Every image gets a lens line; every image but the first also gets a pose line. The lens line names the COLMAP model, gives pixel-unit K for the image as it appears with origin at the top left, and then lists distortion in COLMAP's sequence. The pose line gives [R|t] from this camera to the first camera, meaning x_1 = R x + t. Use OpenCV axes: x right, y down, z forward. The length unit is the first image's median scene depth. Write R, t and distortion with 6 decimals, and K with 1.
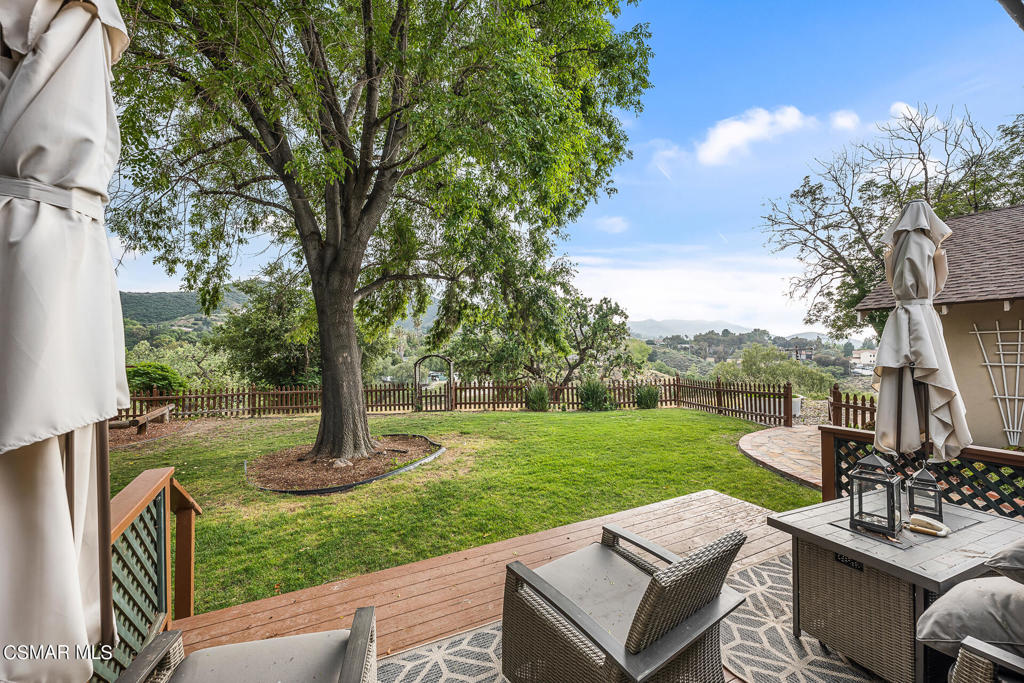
lens RADIAL K [[422.5, 0, 517.1], [0, 422.5, 345.8], [0, 0, 1]] dist [-0.000903, -0.000143]
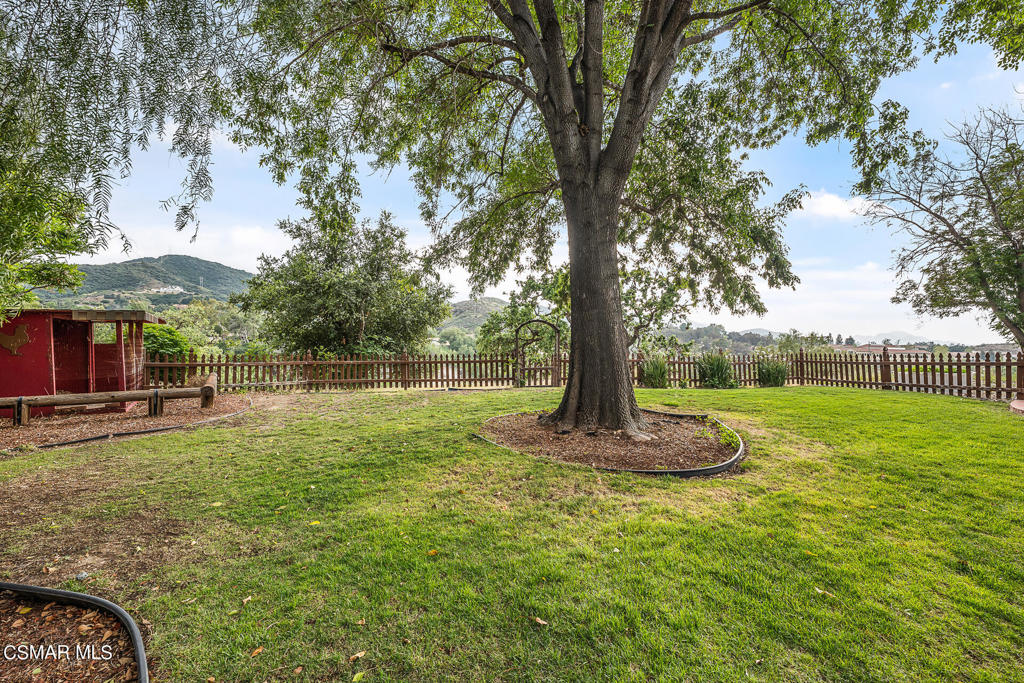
lens RADIAL K [[439.8, 0, 514.6], [0, 439.8, 347.5], [0, 0, 1]] dist [-0.002760, -0.000311]
pose [[0.994576, 0.019960, 0.102083, -0.323882], [-0.022642, 0.999426, 0.025185, 0.054089], [-0.101522, -0.027360, 0.994457, 0.137341]]
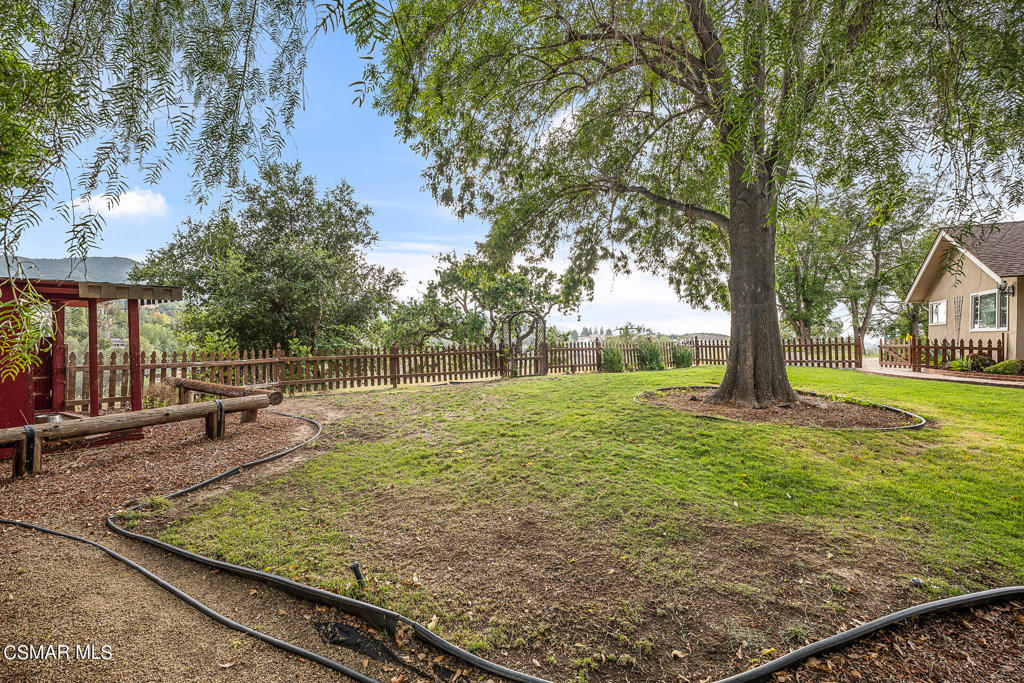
lens RADIAL K [[437.3, 0, 508.1], [0, 437.3, 315.1], [0, 0, 1]] dist [0.001674, 0.000154]
pose [[0.858055, 0.035916, 0.512301, -0.669011], [-0.018100, 0.999047, -0.039723, 0.065648], [-0.513239, 0.024812, 0.857887, 0.255613]]
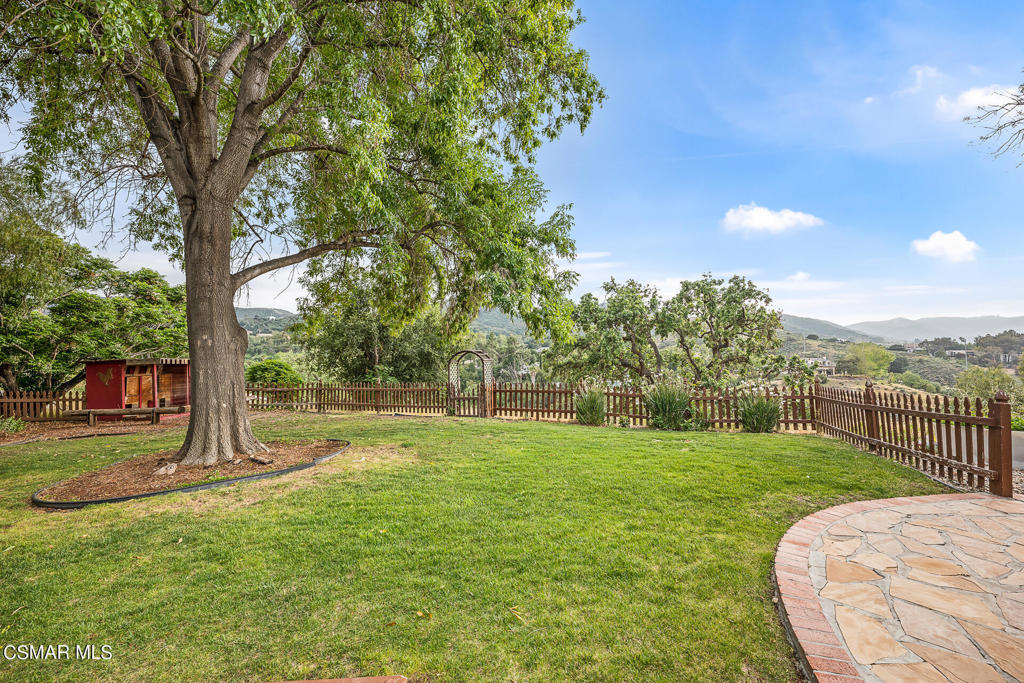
lens RADIAL K [[425.3, 0, 512.0], [0, 425.3, 341.5], [0, 0, 1]] dist [0.000871, 0.000028]
pose [[0.906930, -0.014193, -0.421041, 0.242115], [0.002432, 0.999592, -0.028457, 0.027654], [0.421274, 0.024785, 0.906595, 0.249938]]
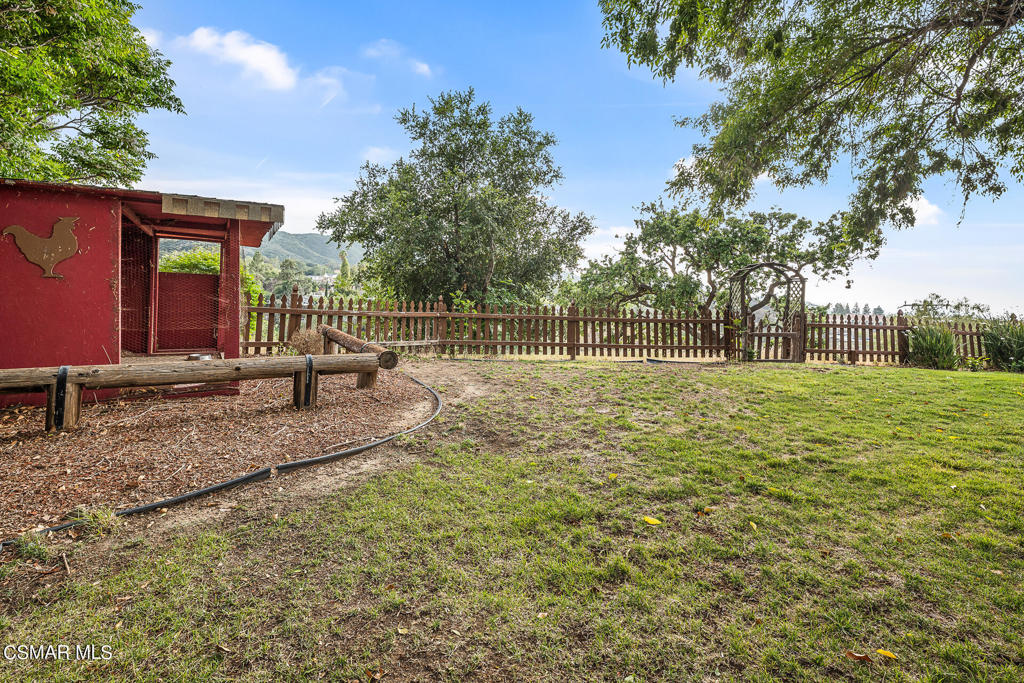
lens RADIAL K [[450.3, 0, 491.1], [0, 450.3, 294.1], [0, 0, 1]] dist [0.000126, 0.000331]
pose [[0.996832, 0.053991, 0.058405, -0.594924], [-0.054111, 0.998535, 0.000466, 0.082404], [-0.058295, -0.003625, 0.998293, 0.411138]]
